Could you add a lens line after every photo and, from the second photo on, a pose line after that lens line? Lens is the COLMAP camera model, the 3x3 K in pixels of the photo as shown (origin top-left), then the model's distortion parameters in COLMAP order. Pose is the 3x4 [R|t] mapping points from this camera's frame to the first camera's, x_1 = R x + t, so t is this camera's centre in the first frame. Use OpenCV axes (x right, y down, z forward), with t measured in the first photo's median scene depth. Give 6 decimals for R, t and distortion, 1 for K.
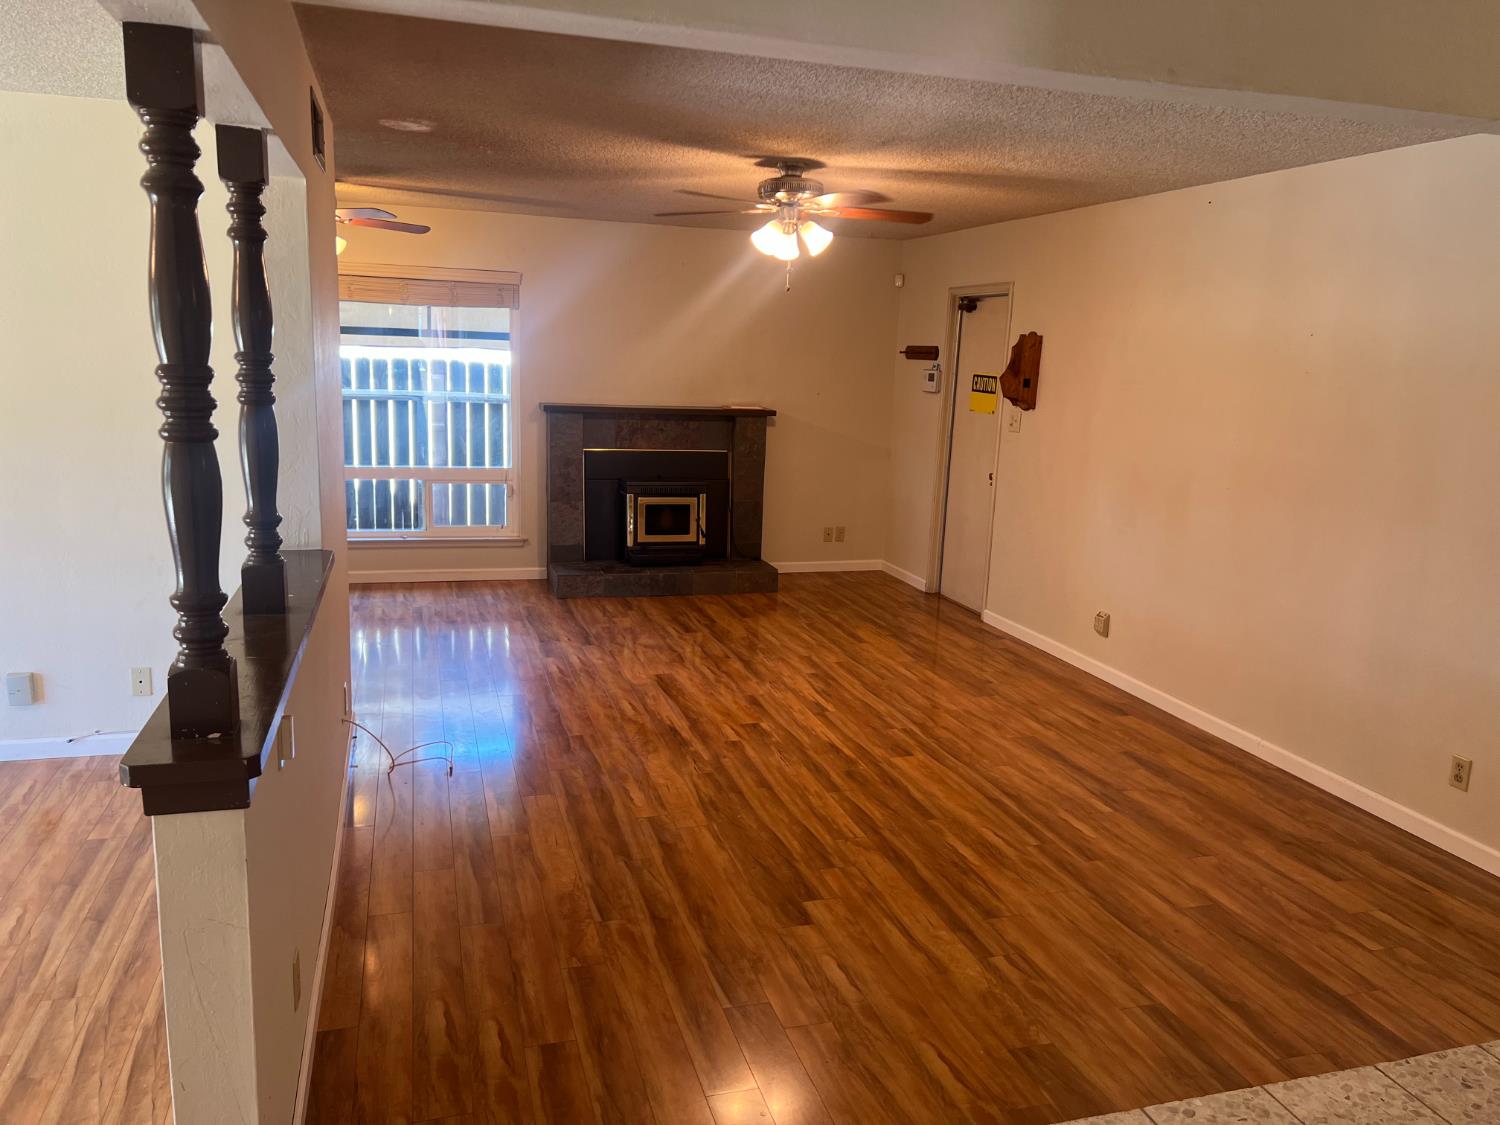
lens RADIAL K [[1120.7, 0, 740.7], [0, 1120.7, 574.4], [0, 0, 1]] dist [0.066924, -0.084860]
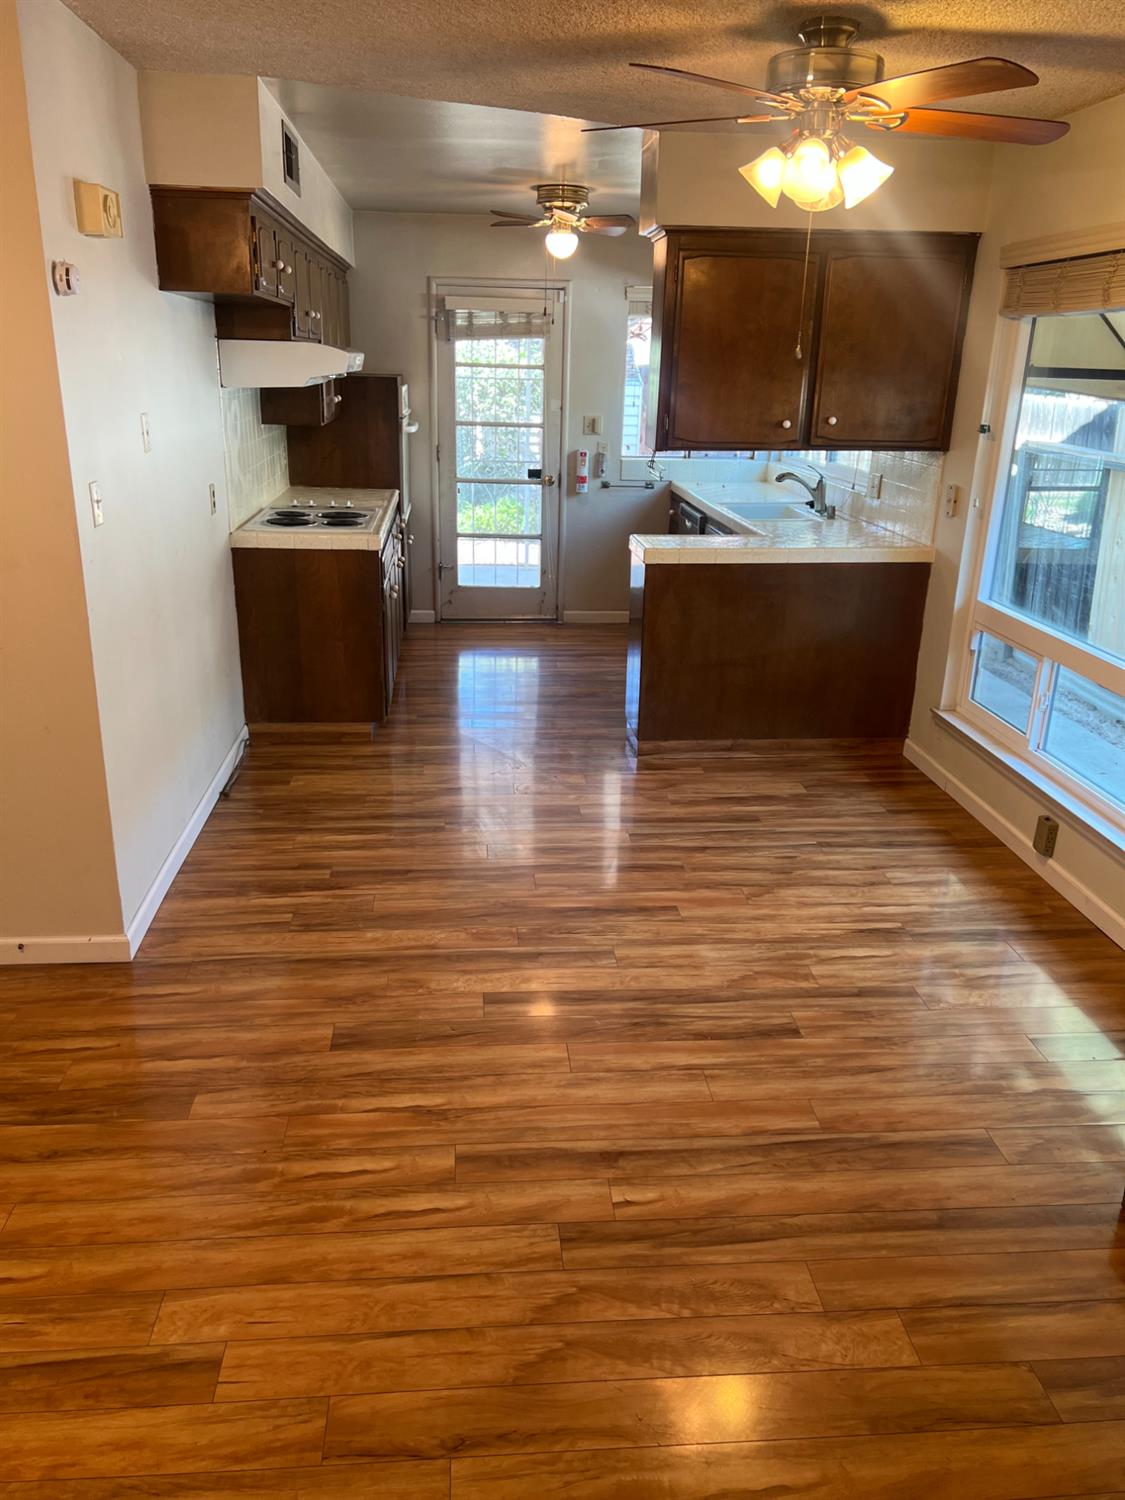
lens RADIAL K [[1120.7, 0, 555.2], [0, 1120.7, 762.9], [0, 0, 1]] dist [0.066924, -0.084860]
pose [[-0.192457, 0.294515, -0.936067, 0.188251], [-0.225302, 0.915156, 0.334258, -0.233010], [0.955091, 0.275228, -0.109773, 1.185165]]
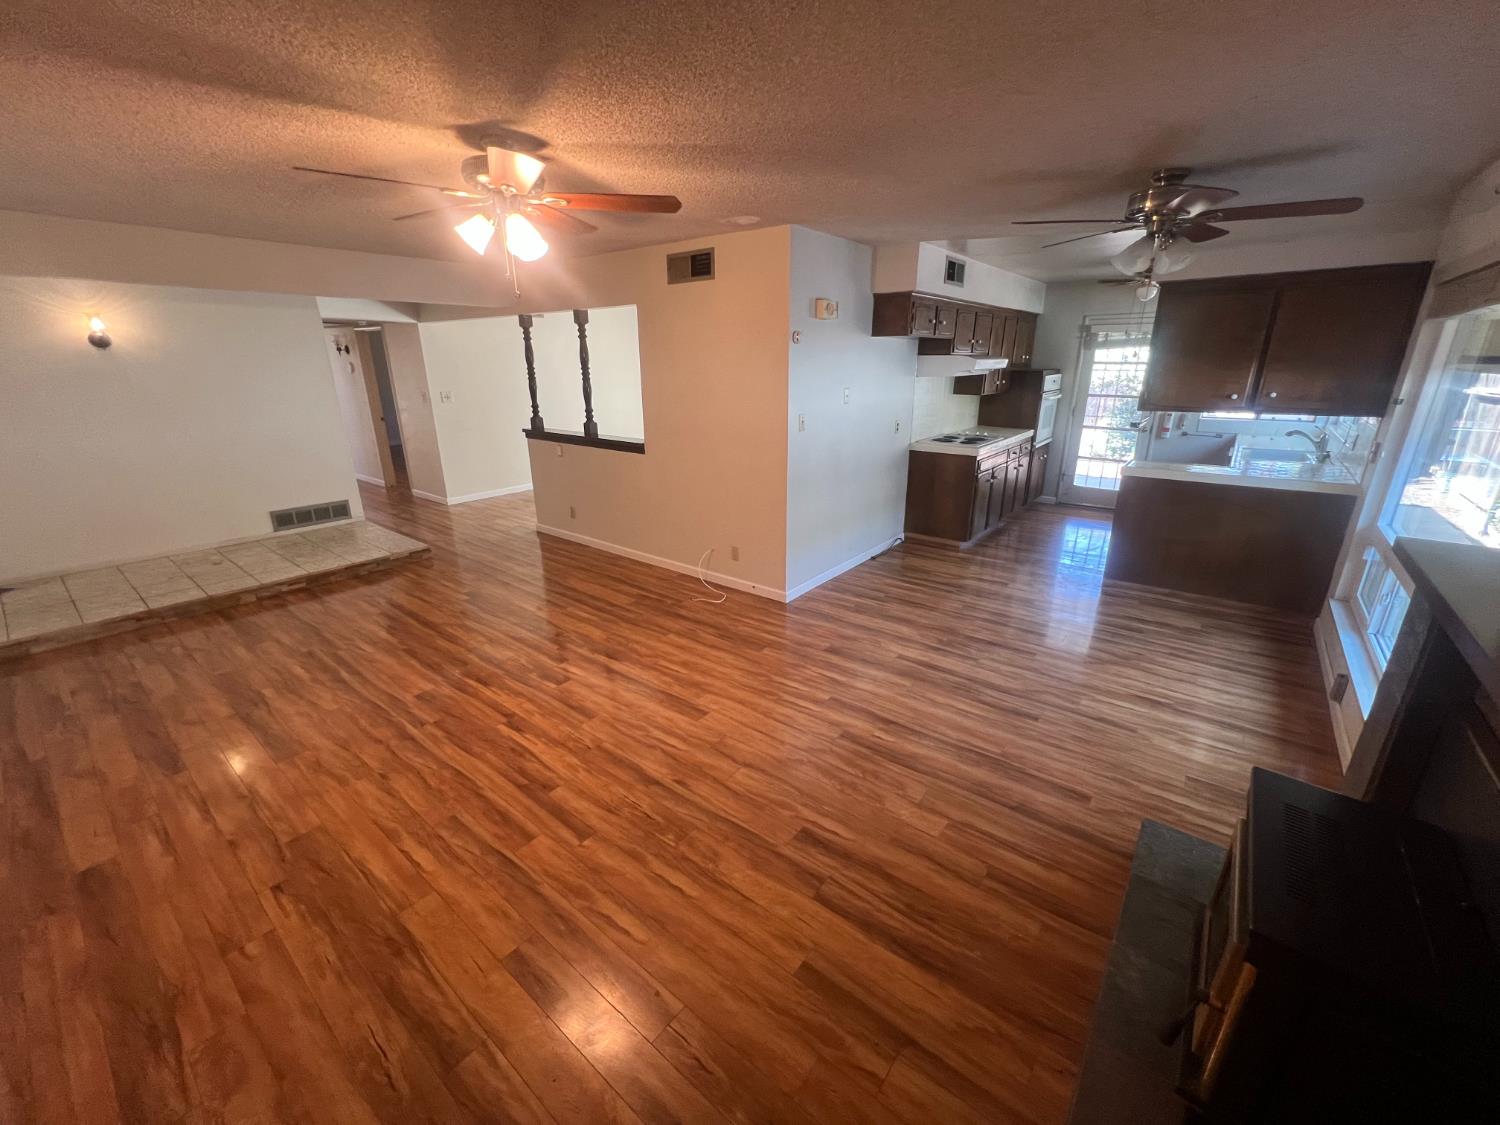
lens RADIAL K [[598.9, 0, 752.9], [0, 598.9, 561.9], [0, 0, 1]] dist [0.000201, -0.000648]
pose [[-0.811911, 0.161254, -0.561069, 0.178126], [-0.136841, 0.881747, 0.451439, -0.291982], [0.567517, 0.443305, -0.693833, 1.448329]]
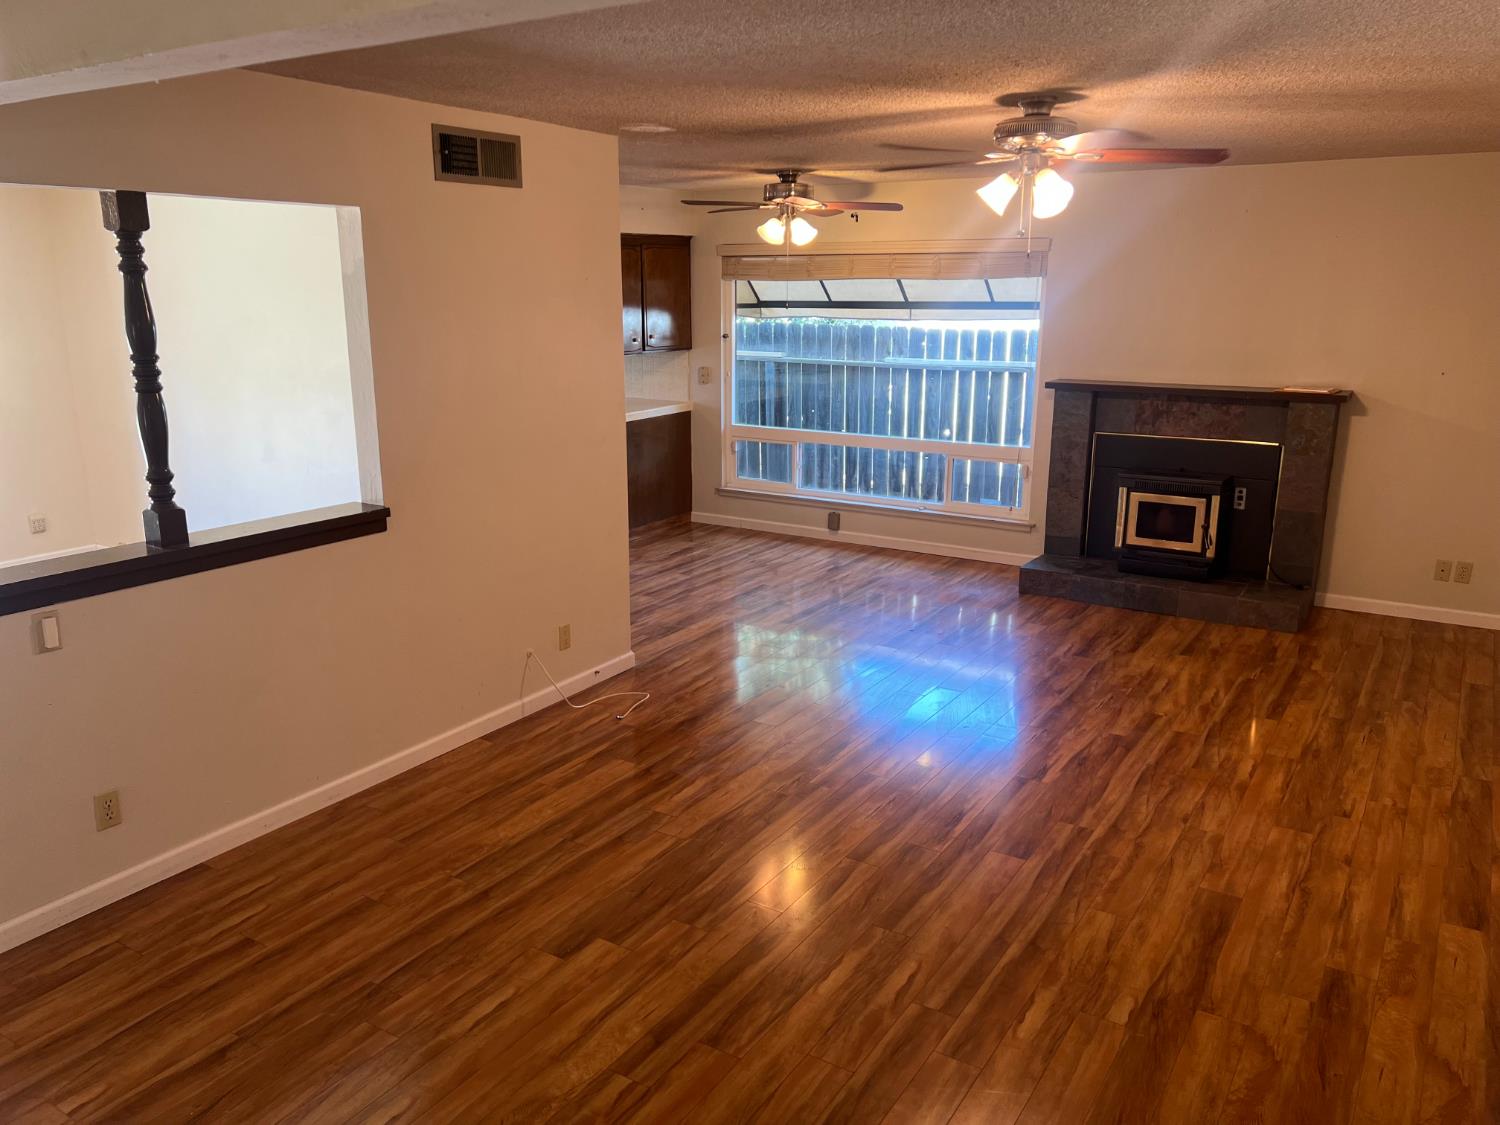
lens RADIAL K [[1120.7, 0, 741.3], [0, 1120.7, 561.6], [0, 0, 1]] dist [0.066924, -0.084860]
pose [[0.660853, 0.149077, -0.735561, 0.508232], [-0.128202, 0.988092, 0.085077, -0.073876], [0.739485, 0.038077, 0.672095, 0.291693]]
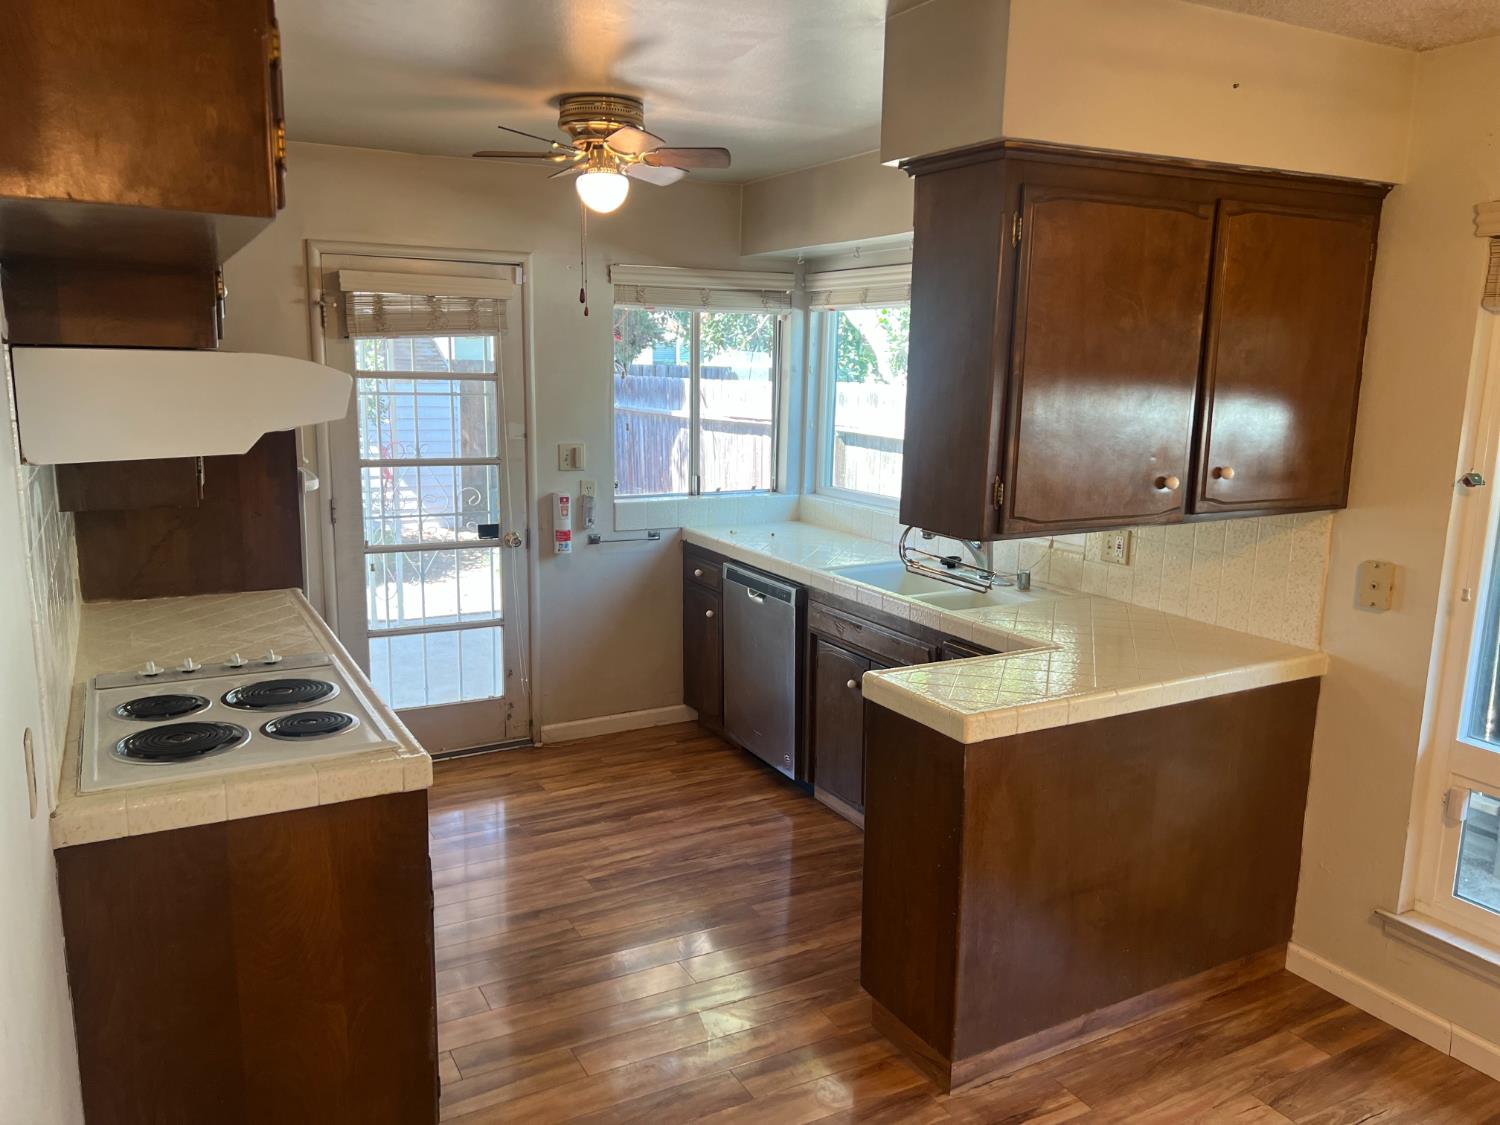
lens RADIAL K [[1120.7, 0, 740.1], [0, 1120.7, 568.9], [0, 0, 1]] dist [0.066924, -0.084860]
pose [[0.216581, 0.150561, -0.964585, -0.285762], [-0.204696, 0.973077, 0.105925, -0.197912], [0.954564, 0.174505, 0.241569, 0.891251]]
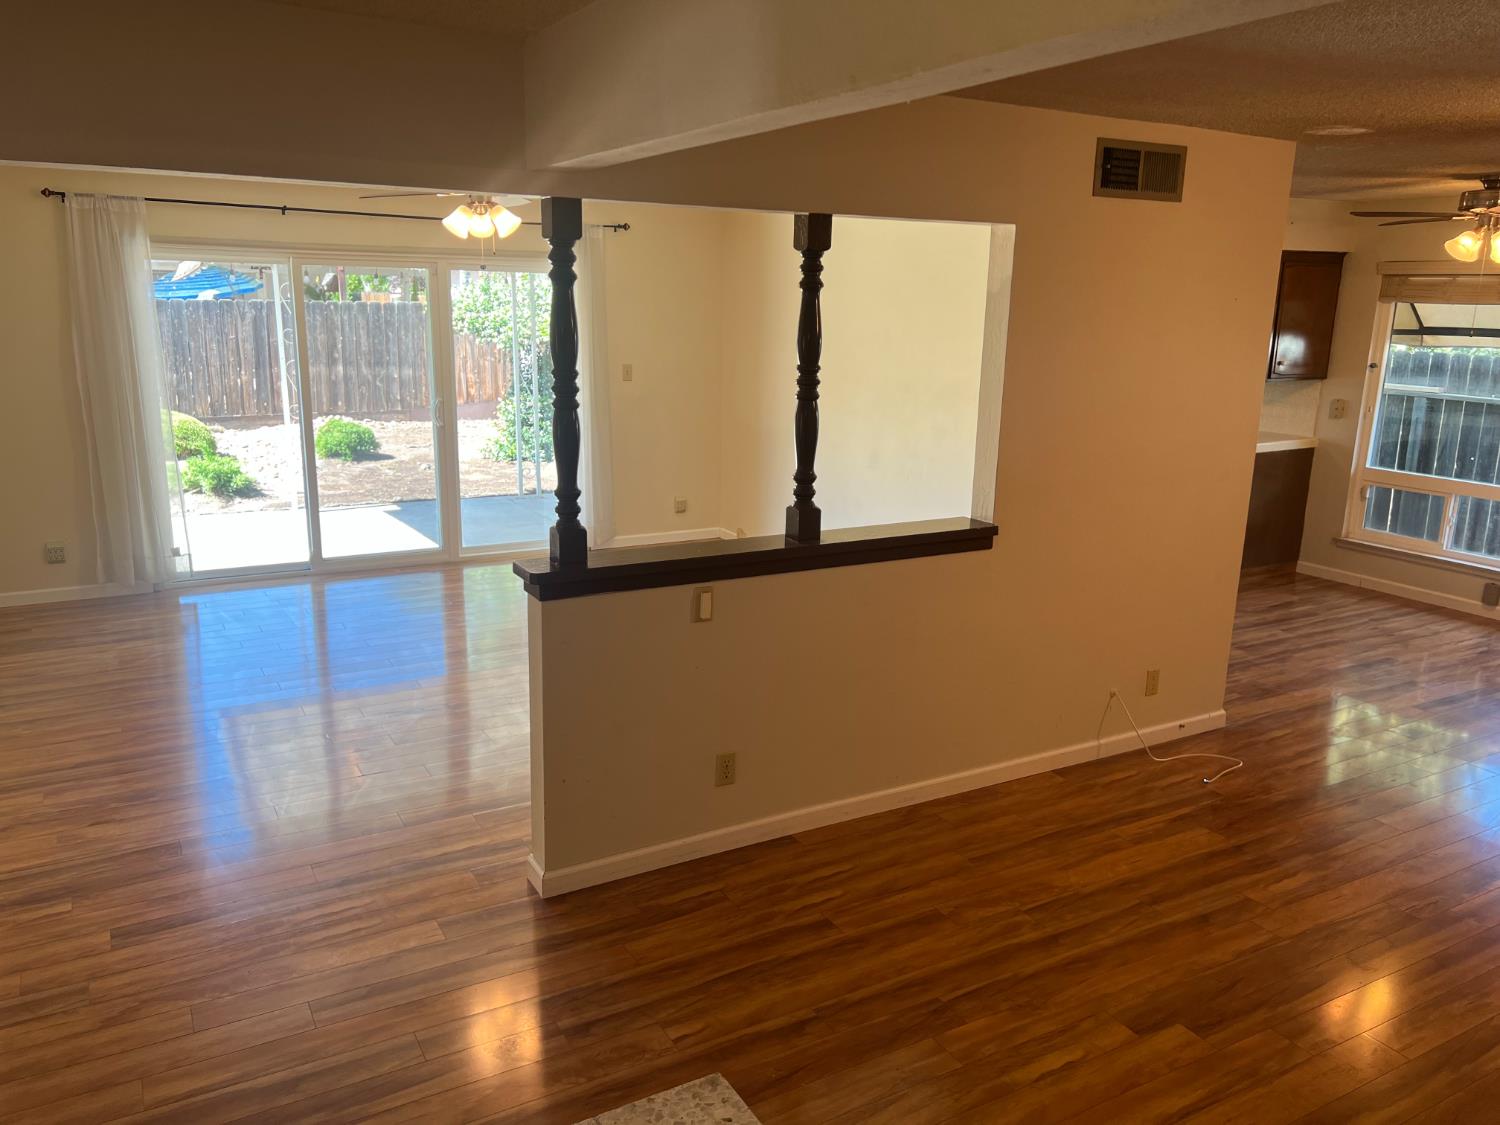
lens RADIAL K [[1120.7, 0, 753.8], [0, 1120.7, 573.8], [0, 0, 1]] dist [0.066924, -0.084860]
pose [[0.238721, 0.205960, -0.948996, 0.471212], [-0.203902, 0.966095, 0.158380, -0.070023], [0.949440, 0.155693, 0.272623, 0.268393]]
